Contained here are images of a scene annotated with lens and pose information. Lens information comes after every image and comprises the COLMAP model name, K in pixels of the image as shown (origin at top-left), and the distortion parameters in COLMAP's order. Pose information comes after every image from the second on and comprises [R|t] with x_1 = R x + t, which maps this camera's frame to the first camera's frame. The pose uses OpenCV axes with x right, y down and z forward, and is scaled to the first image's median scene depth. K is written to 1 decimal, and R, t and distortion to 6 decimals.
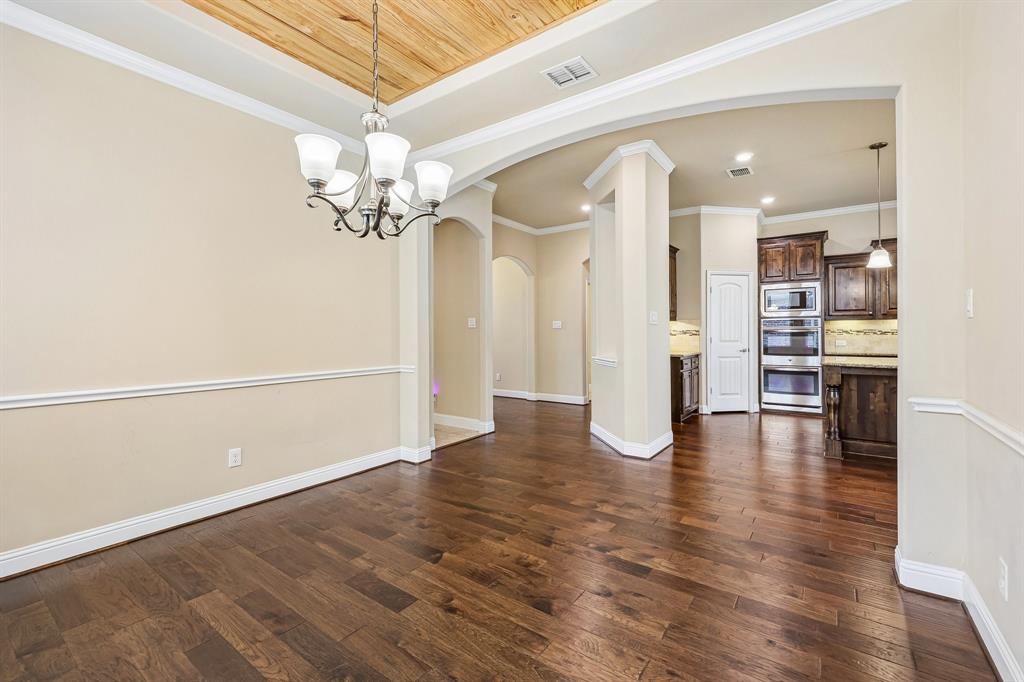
lens RADIAL K [[434.8, 0, 516.2], [0, 434.8, 327.4], [0, 0, 1]] dist [0.001311, -0.000633]
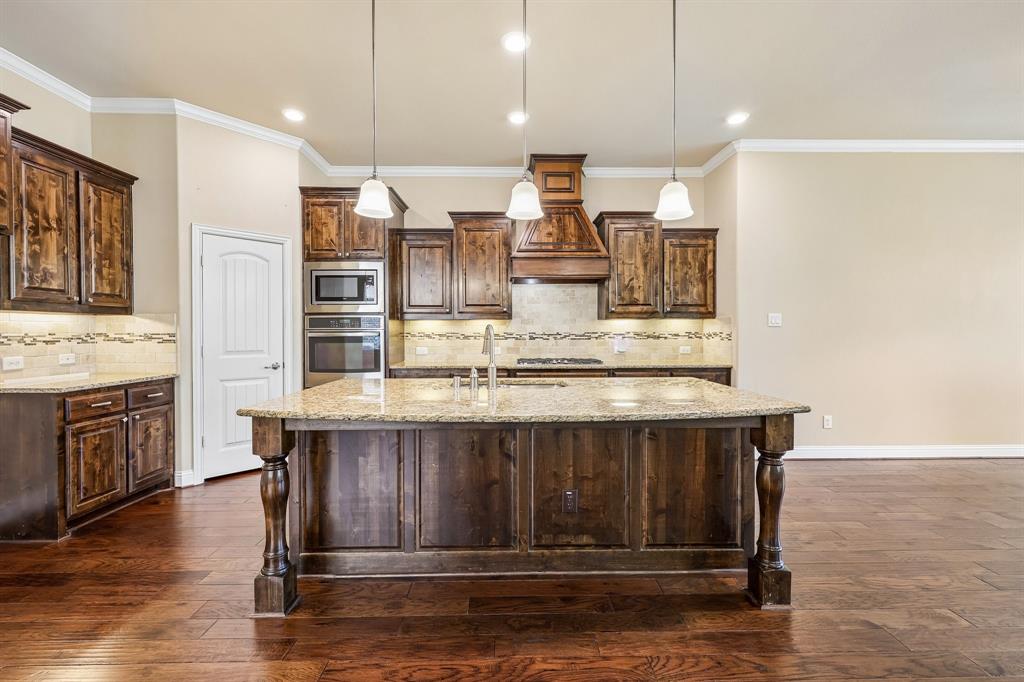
lens RADIAL K [[434.8, 0, 512.8], [0, 434.8, 338.5], [0, 0, 1]] dist [0.001311, -0.000633]
pose [[0.800783, -0.006123, 0.598924, 0.431457], [-0.007475, 0.999768, 0.020215, -0.001378], [-0.598909, -0.020664, 0.800551, 0.317910]]
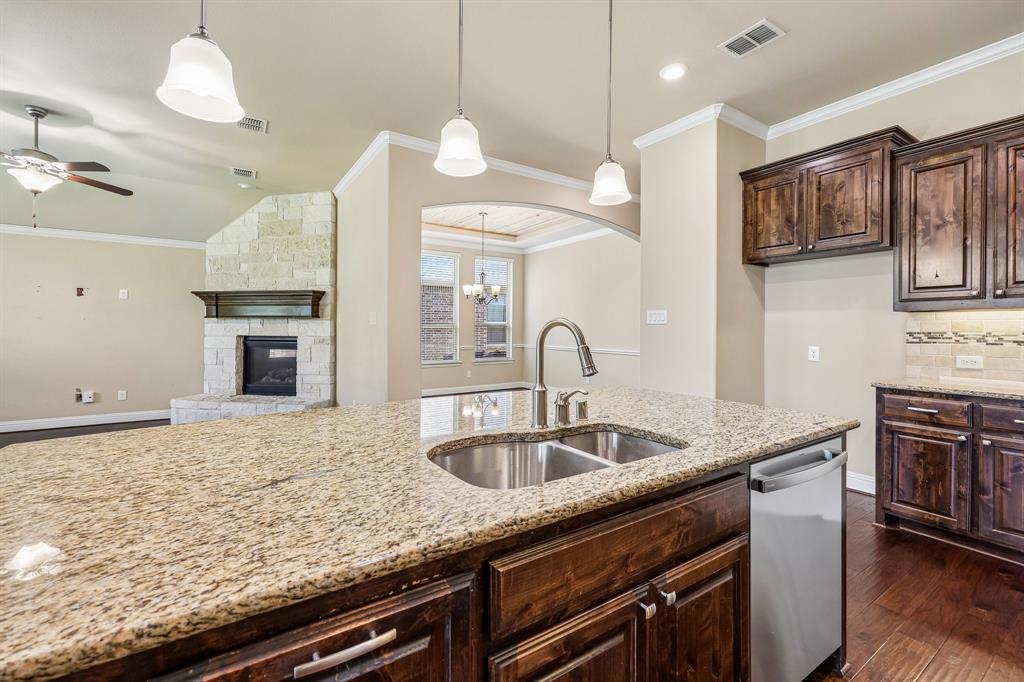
lens RADIAL K [[434.8, 0, 513.3], [0, 434.8, 331.2], [0, 0, 1]] dist [0.001311, -0.000633]
pose [[-0.345515, 0.006567, -0.938390, 0.865406], [0.005330, 0.999973, 0.005035, 0.000586], [0.938398, -0.003262, -0.345541, 0.698831]]
